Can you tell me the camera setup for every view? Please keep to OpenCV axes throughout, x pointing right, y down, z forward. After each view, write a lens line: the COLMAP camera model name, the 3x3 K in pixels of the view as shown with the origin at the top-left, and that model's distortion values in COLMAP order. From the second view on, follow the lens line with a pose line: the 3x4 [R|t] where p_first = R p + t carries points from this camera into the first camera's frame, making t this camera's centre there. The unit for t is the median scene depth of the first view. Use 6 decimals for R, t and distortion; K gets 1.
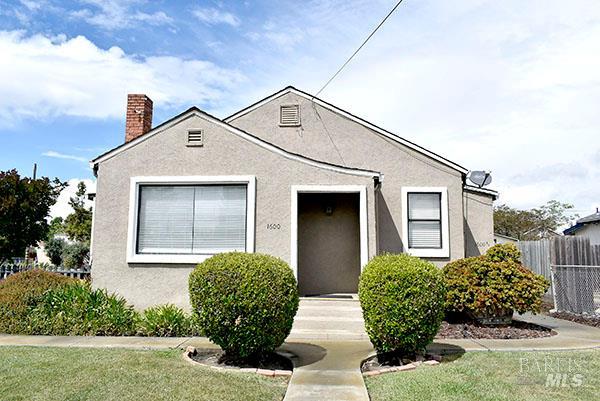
lens RADIAL K [[474.3, 0, 300.0], [0, 474.3, 200.5], [0, 0, 1]] dist [-0.064027, 0.002018]
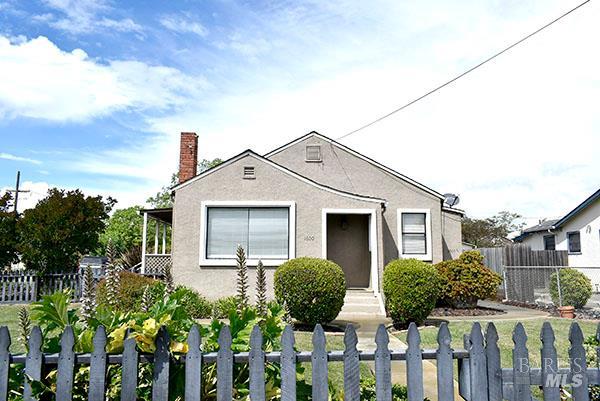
lens RADIAL K [[462.5, 0, 300.0], [0, 462.5, 200.5], [0, 0, 1]] dist [-0.094270, -0.000233]
pose [[0.997115, 0.007409, 0.075539, -0.176482], [-0.006328, 0.999874, -0.014537, -0.034217], [-0.075637, 0.014017, 0.997037, -0.317004]]
